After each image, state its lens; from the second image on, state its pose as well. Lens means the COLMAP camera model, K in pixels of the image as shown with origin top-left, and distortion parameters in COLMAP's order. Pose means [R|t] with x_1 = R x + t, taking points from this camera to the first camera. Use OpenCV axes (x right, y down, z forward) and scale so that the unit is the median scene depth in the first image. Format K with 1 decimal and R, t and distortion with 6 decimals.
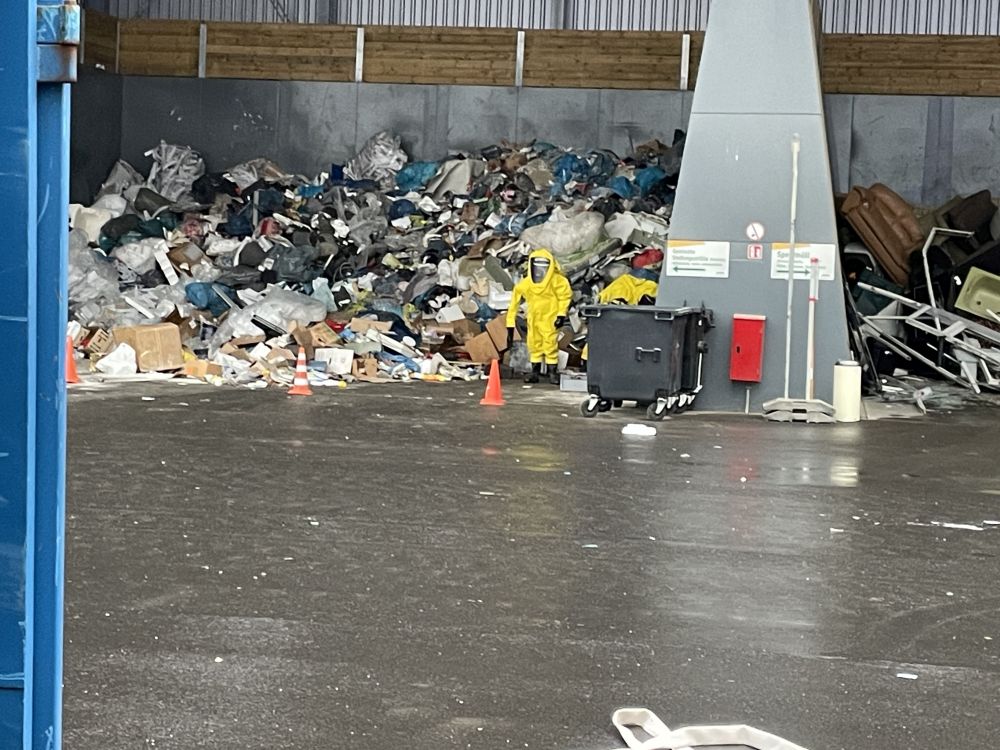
lens RADIAL K [[2046.0, 0, 499.9], [0, 2046.0, 374.8], [0, 0, 1]] dist [0.091632, 0.000000]
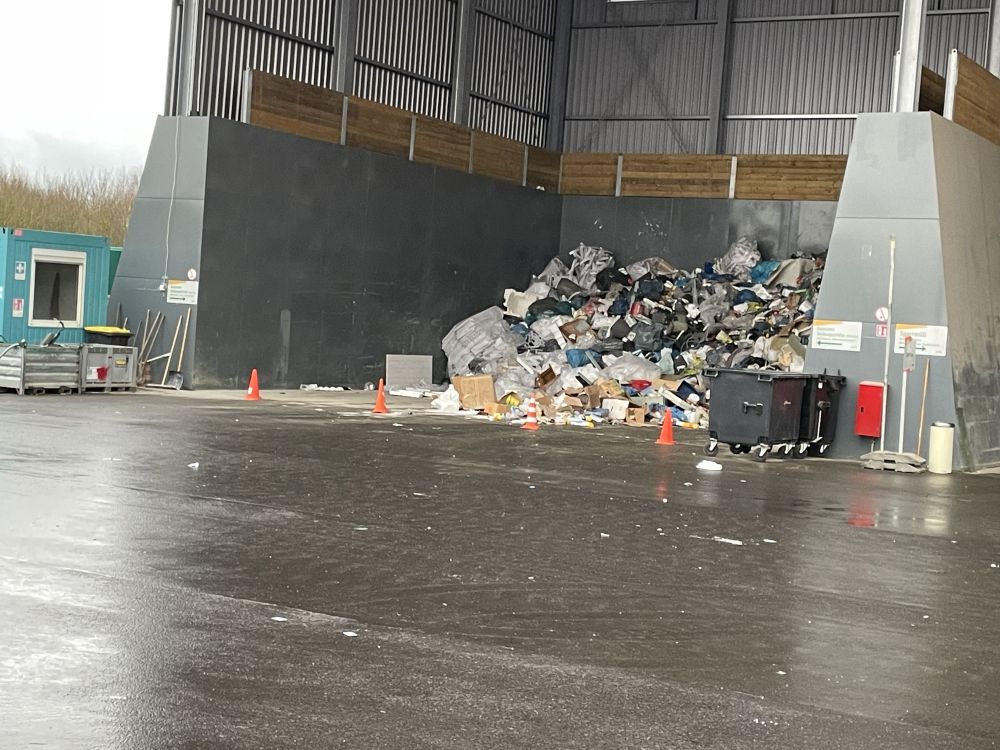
lens RADIAL K [[1611.4, 0, 504.9], [0, 1611.4, 340.8], [0, 0, 1]] dist [0.103400, 0.000000]
pose [[0.934115, 0.029840, -0.355723, 0.174886], [-0.050681, 0.997492, -0.049410, 0.003424], [0.353356, 0.064183, 0.933284, 0.012748]]
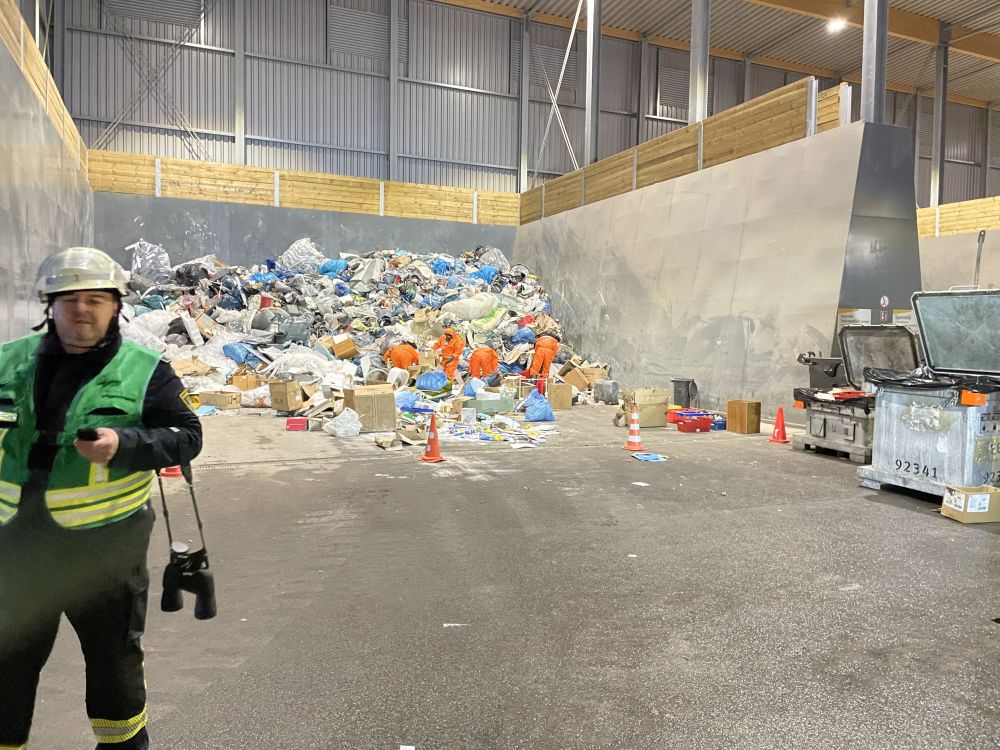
lens RADIAL K [[758.8, 0, 501.2], [0, 758.8, 367.2], [0, 0, 1]] dist [0.034001, -0.027010]
pose [[0.840838, -0.047594, 0.539190, -0.259533], [0.041831, 0.998861, 0.022936, -0.032378], [-0.539667, 0.003270, 0.841872, 0.473381]]
